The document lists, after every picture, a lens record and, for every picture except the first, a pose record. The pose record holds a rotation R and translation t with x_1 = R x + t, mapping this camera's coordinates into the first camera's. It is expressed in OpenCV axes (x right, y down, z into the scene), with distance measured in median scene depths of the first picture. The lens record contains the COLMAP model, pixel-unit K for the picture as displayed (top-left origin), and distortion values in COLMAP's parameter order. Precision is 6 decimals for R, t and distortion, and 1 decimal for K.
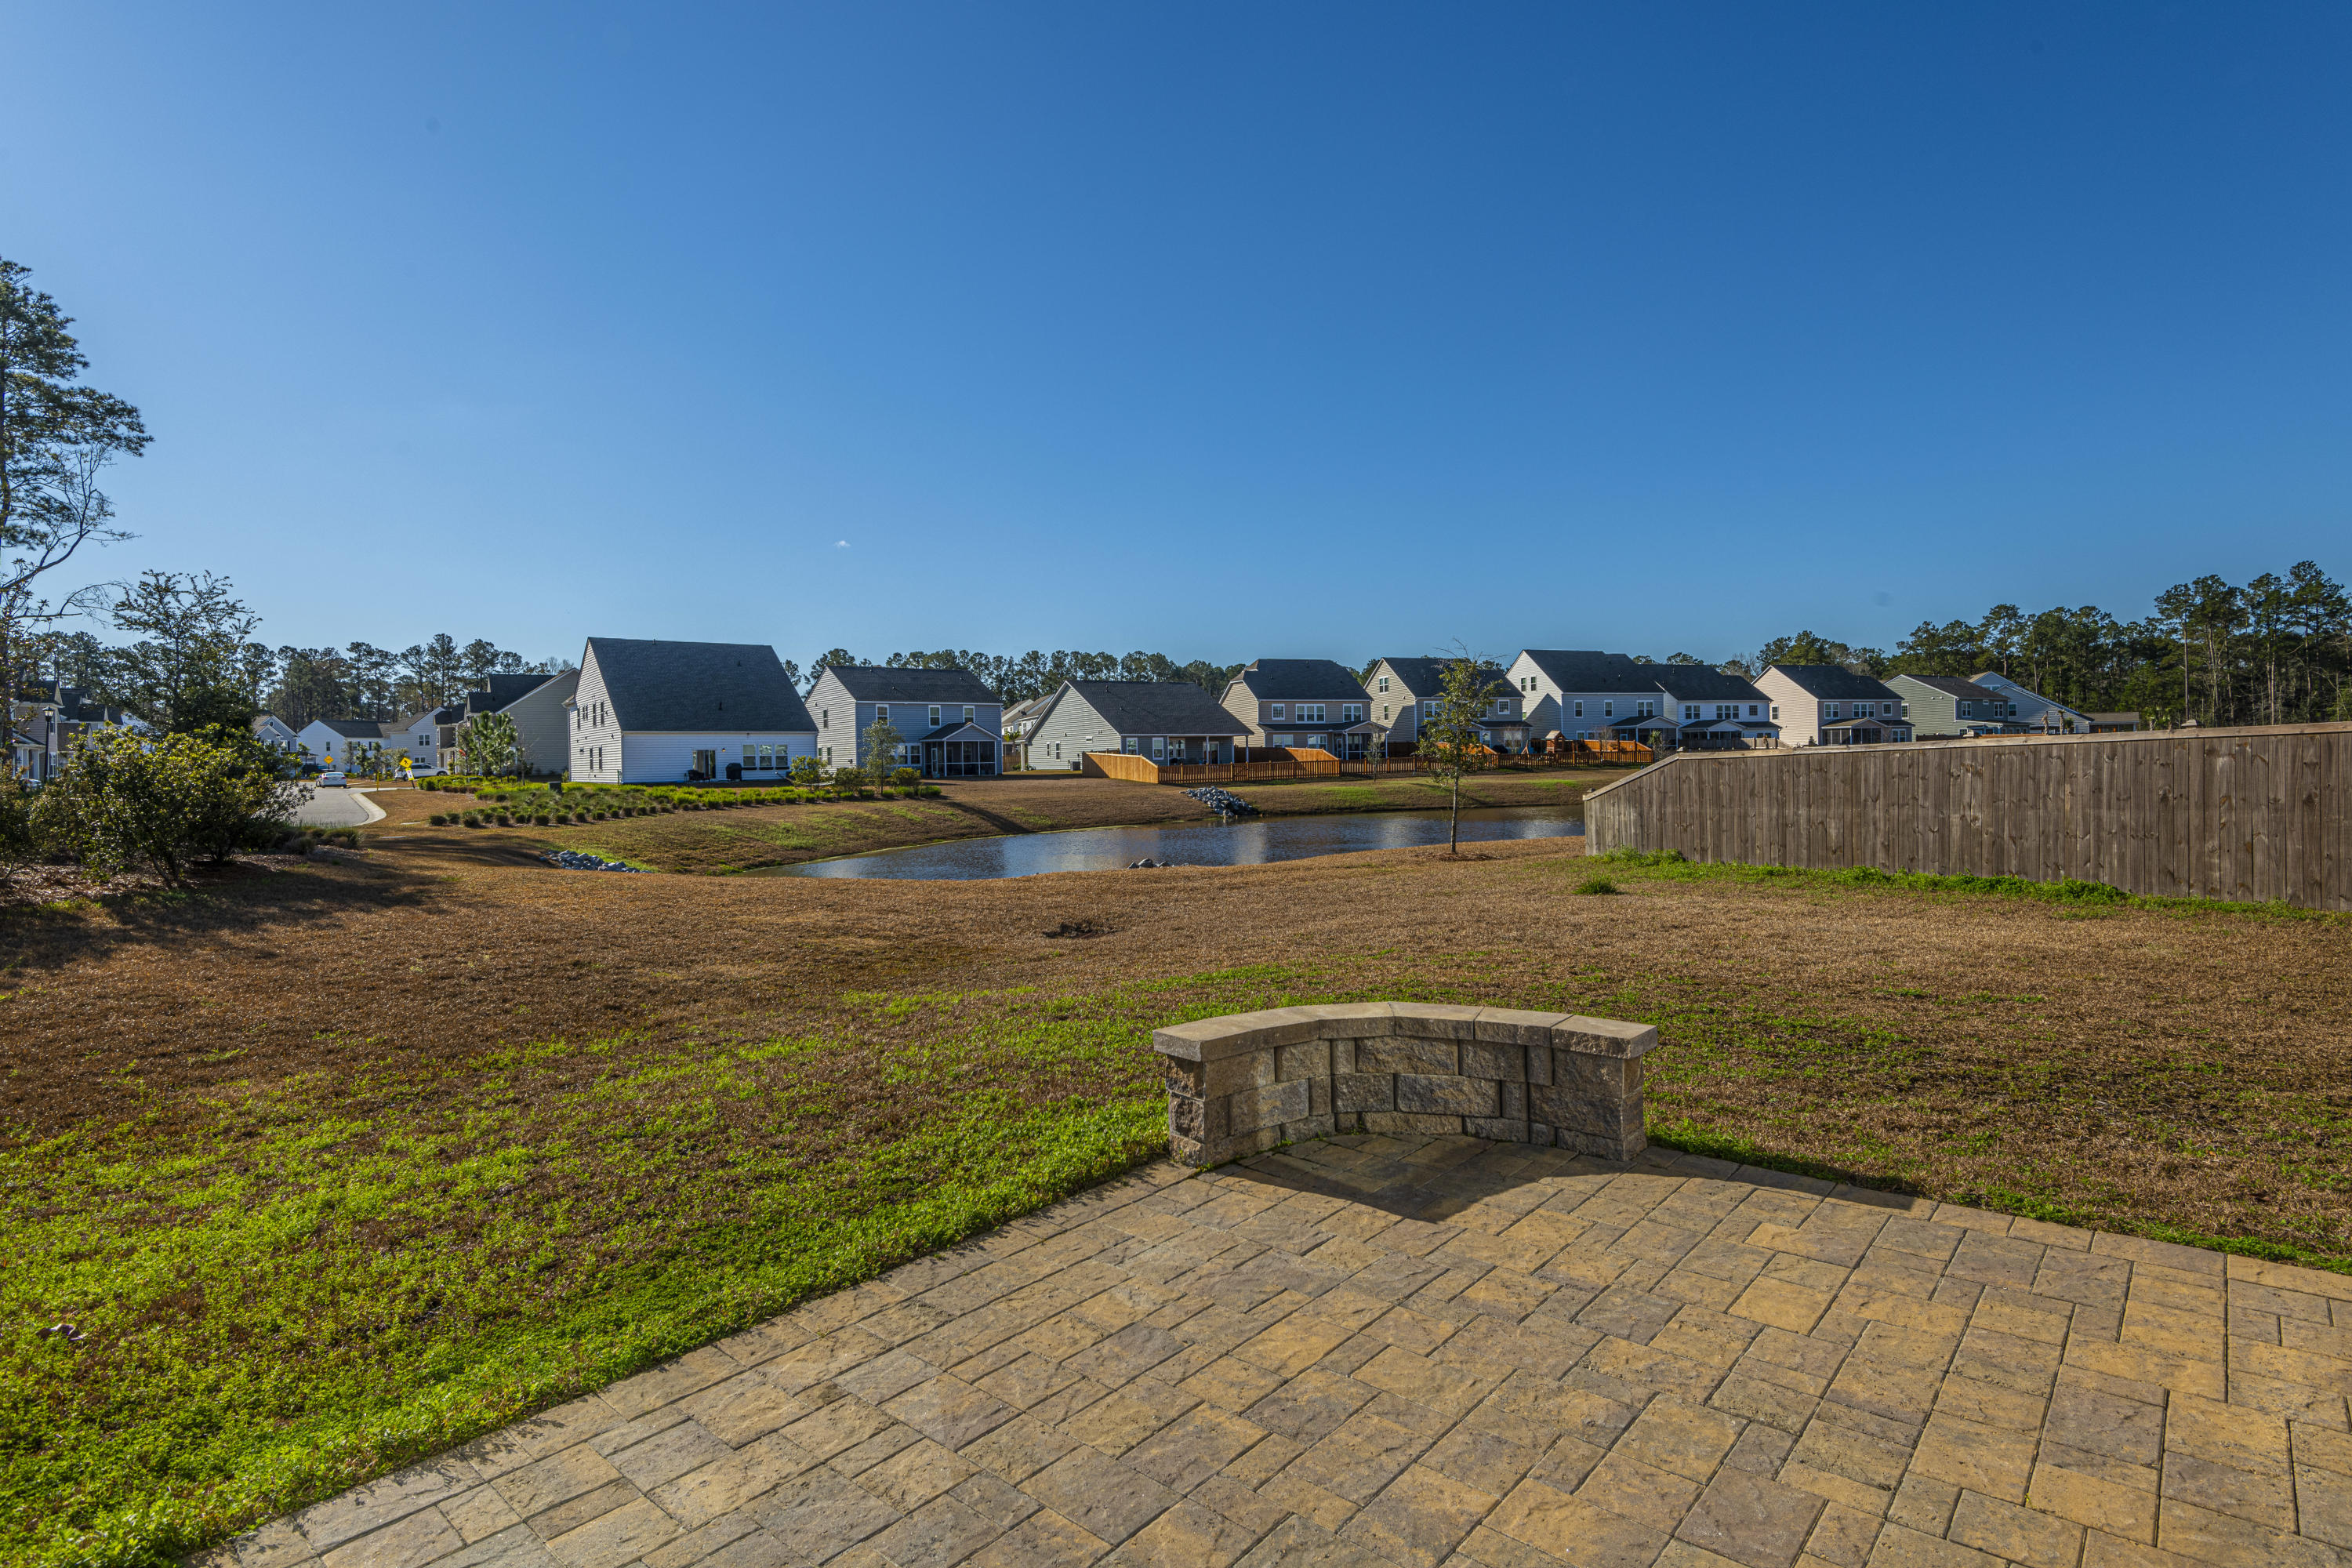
lens RADIAL K [[1201.3, 0, 1181.9], [0, 1201.3, 750.7], [0, 0, 1]] dist [0.035917, -0.027032]
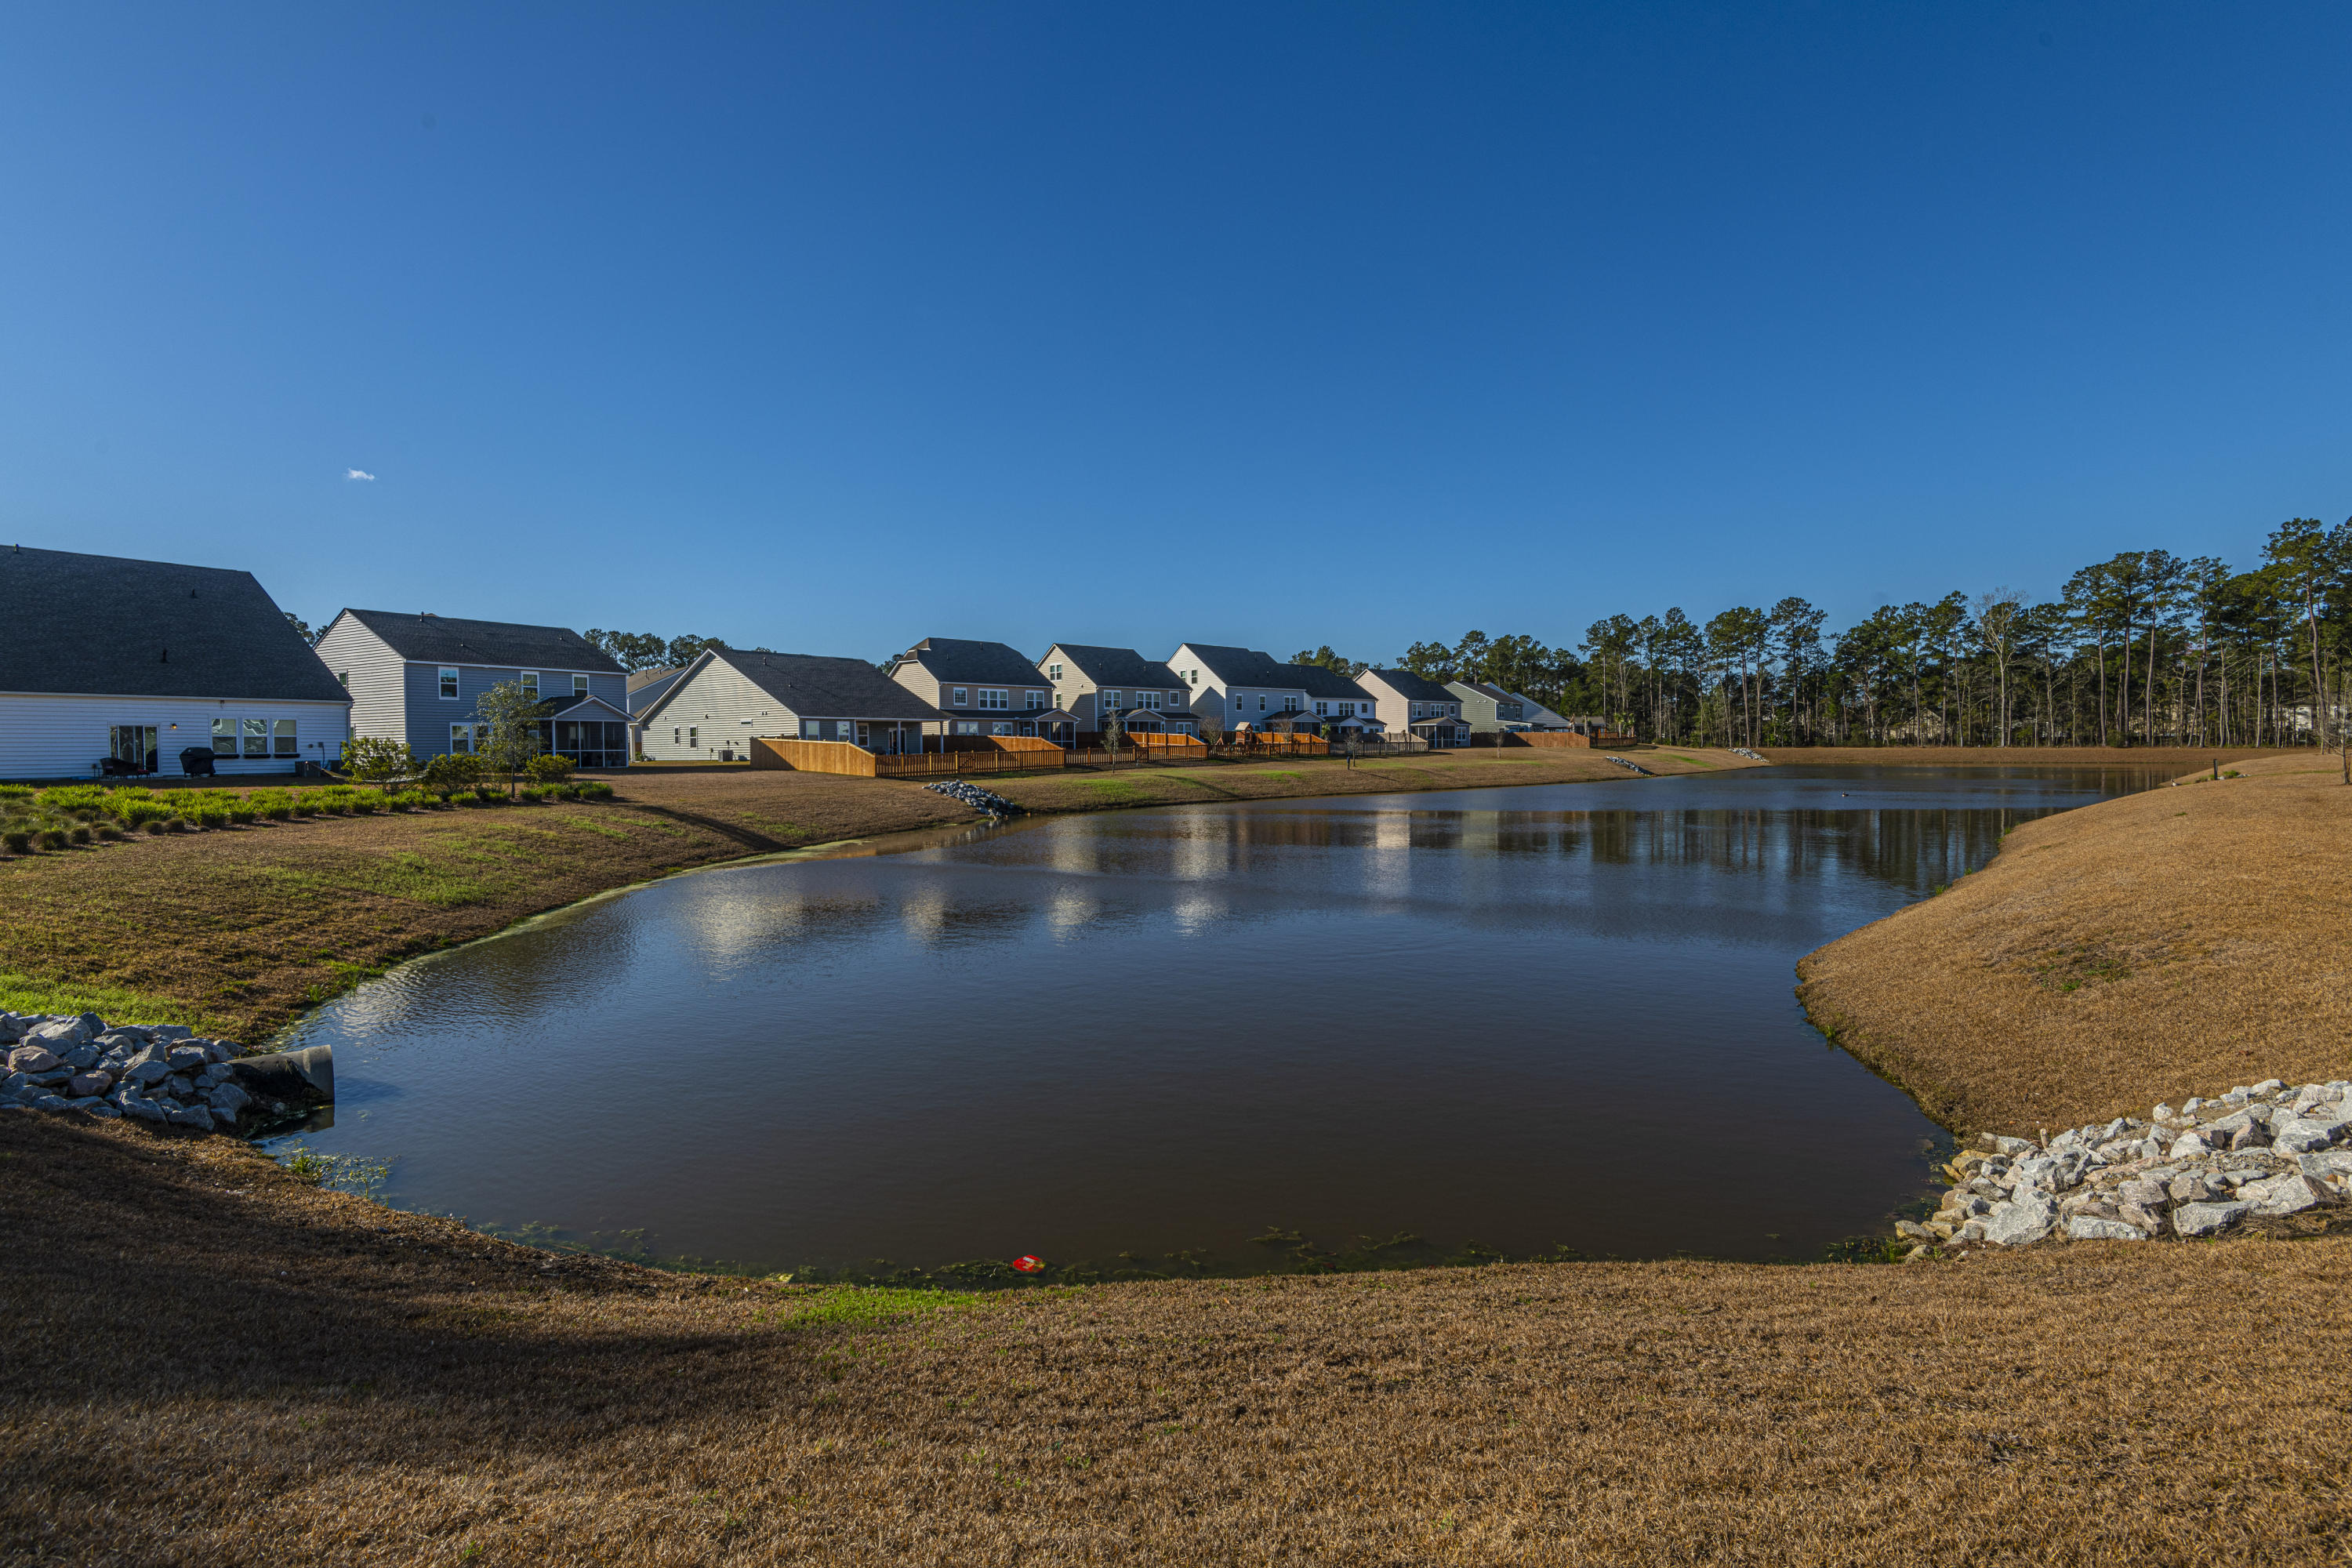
lens RADIAL K [[1059.1, 0, 1176.0], [0, 1059.1, 784.0], [0, 0, 1]] dist [0.032202, -0.029393]
pose [[0.903764, -0.008536, 0.427945, -0.124796], [-0.006063, 0.999446, 0.032739, 0.006659], [-0.427987, -0.032182, 0.903212, 0.240569]]
